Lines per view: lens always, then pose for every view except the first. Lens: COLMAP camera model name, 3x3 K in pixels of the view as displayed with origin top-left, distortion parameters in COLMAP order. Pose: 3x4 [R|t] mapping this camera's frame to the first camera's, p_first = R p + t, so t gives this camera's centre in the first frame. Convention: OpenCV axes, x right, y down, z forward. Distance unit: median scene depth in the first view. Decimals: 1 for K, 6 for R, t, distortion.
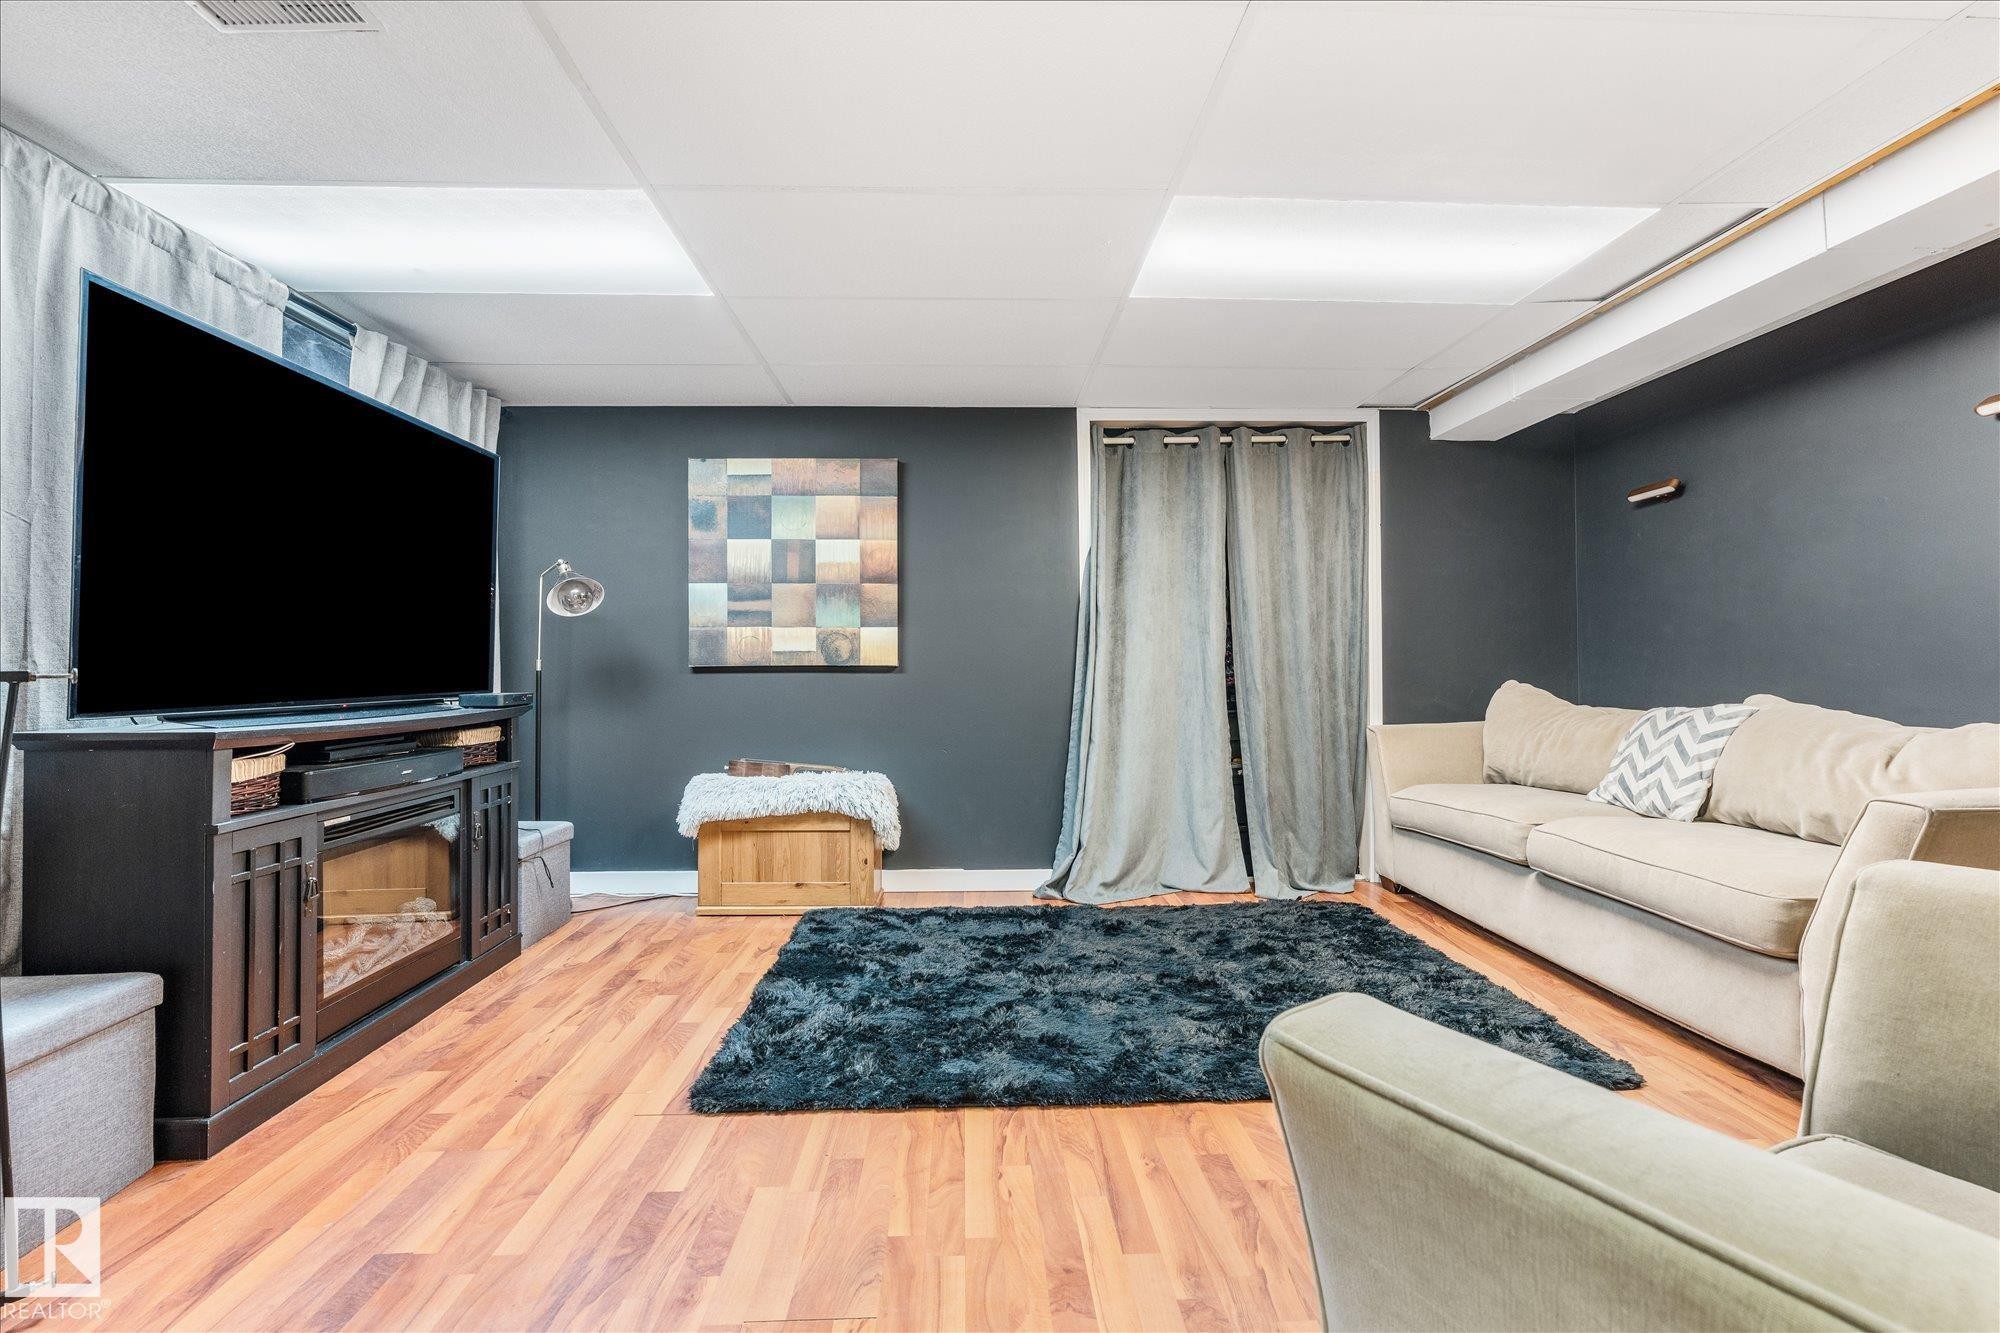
lens RADIAL K [[914.7, 0, 1002.9], [0, 914.7, 661.1], [0, 0, 1]] dist [-0.002366, 0.000425]
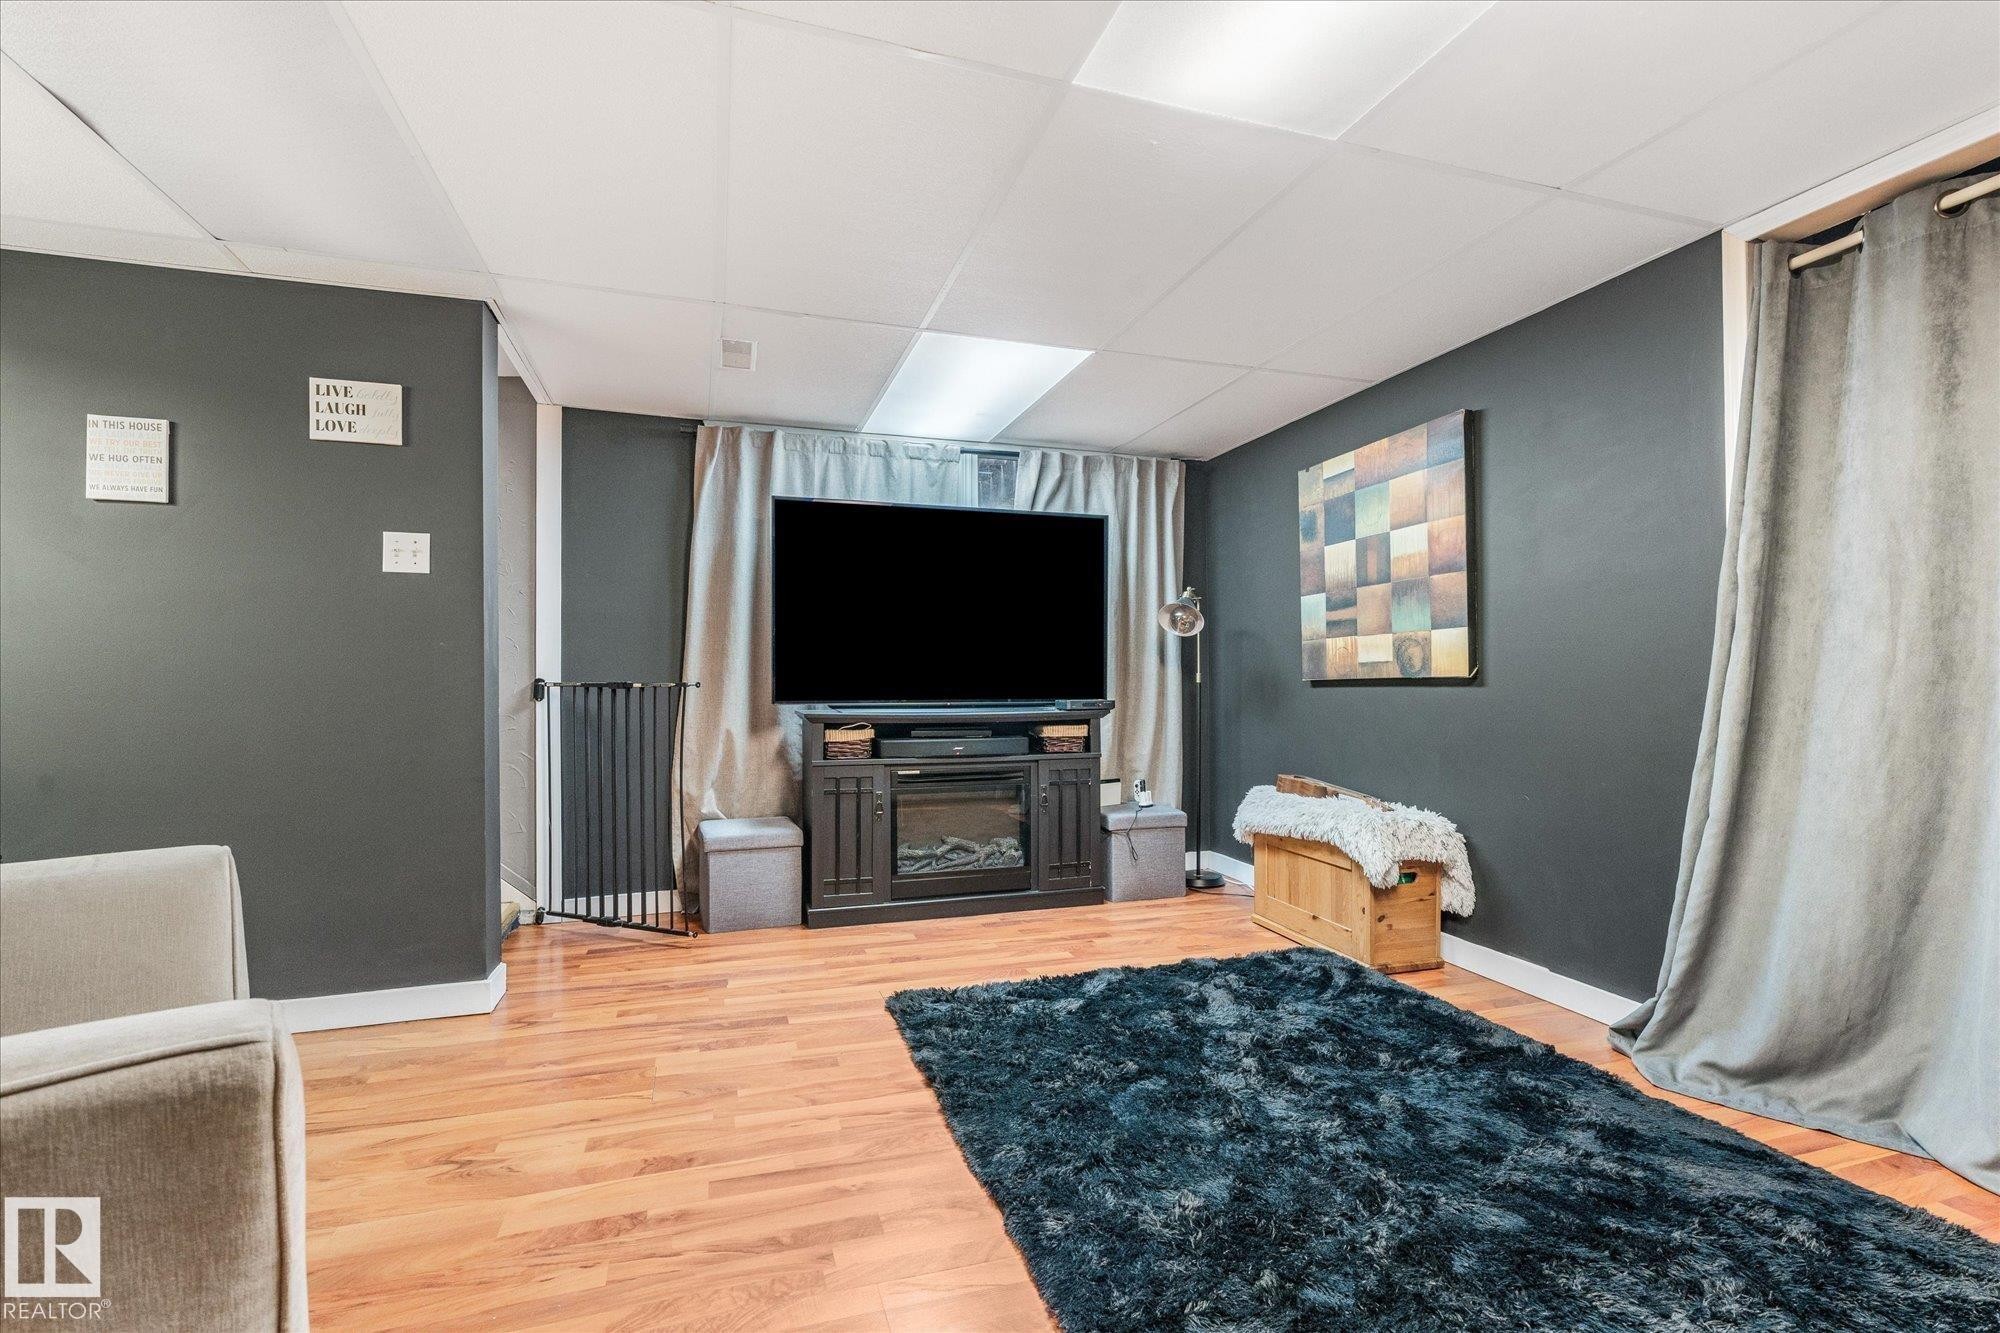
lens RADIAL K [[899.7, 0, 996.4], [0, 899.7, 698.2], [0, 0, 1]] dist [-0.035809, -0.000147]
pose [[0.250457, 0.012302, -0.968050, 0.517880], [0.004133, 0.999897, 0.013776, 0.010765], [0.968119, -0.007451, 0.250380, 0.432566]]
